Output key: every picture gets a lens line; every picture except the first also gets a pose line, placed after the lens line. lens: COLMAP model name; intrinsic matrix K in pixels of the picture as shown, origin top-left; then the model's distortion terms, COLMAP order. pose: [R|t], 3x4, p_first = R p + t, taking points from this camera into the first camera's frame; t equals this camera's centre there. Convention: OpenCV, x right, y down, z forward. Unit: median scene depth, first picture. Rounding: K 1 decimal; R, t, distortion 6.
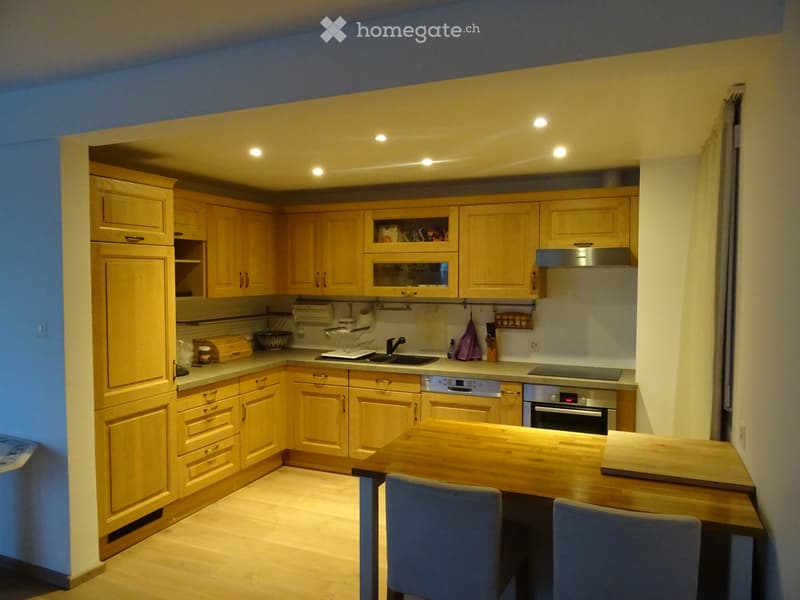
lens RADIAL K [[571.7, 0, 399.4], [0, 571.7, 300.3], [0, 0, 1]] dist [0.005133, 0.000283]
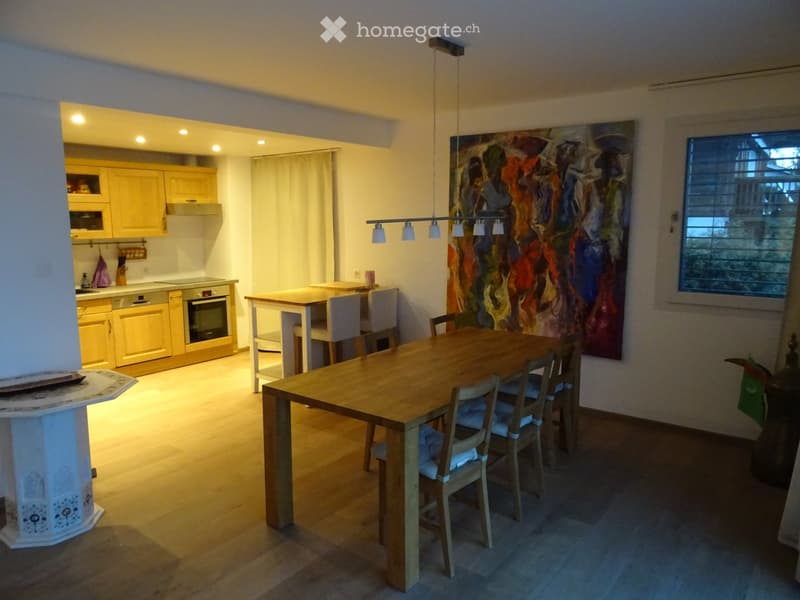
lens RADIAL K [[571.7, 0, 400.4], [0, 571.7, 302.1], [0, 0, 1]] dist [0.005133, 0.000283]
pose [[0.233054, -0.139293, 0.962436, -1.034441], [0.052047, 0.990056, 0.130688, 0.004041], [-0.971070, 0.019634, 0.237986, 0.040199]]
